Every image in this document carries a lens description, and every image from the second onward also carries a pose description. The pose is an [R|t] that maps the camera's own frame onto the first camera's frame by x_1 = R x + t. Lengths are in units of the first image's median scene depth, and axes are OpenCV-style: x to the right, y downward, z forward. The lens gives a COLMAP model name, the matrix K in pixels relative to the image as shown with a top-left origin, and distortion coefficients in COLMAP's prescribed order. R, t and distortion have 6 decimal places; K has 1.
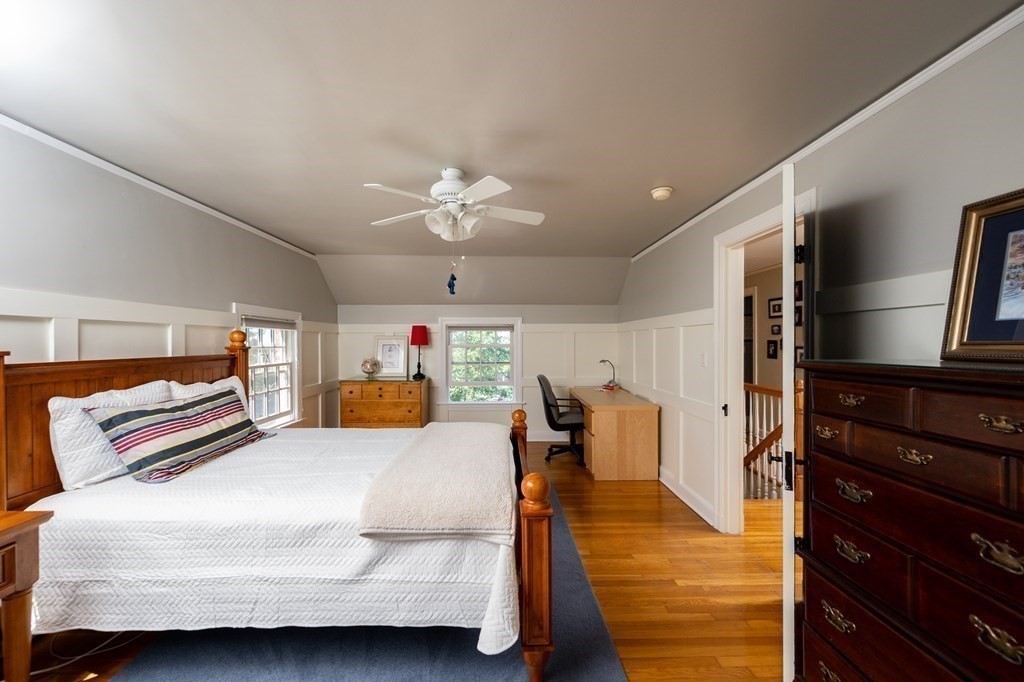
lens RADIAL K [[406.3, 0, 518.9], [0, 406.3, 343.0], [0, 0, 1]] dist [0.000092, 0.000162]
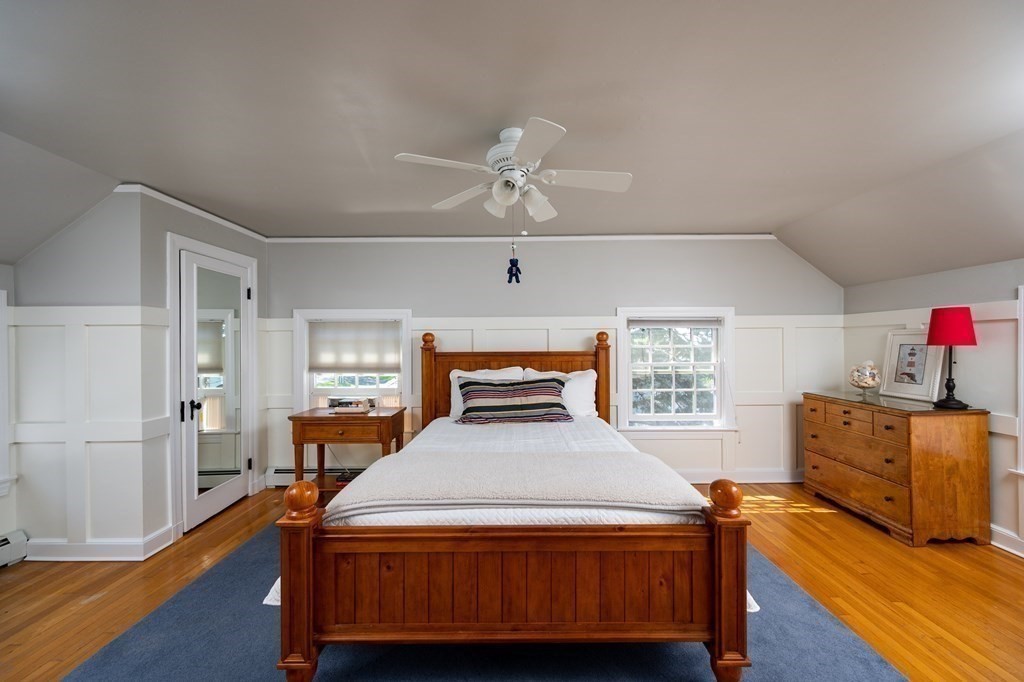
lens RADIAL K [[406.3, 0, 518.9], [0, 406.3, 343.0], [0, 0, 1]] dist [0.000092, 0.000162]
pose [[-0.025675, 0.005767, -0.999654, 0.317917], [0.002487, 0.999981, 0.005705, -0.002883], [0.999667, -0.002340, -0.025688, 0.495169]]
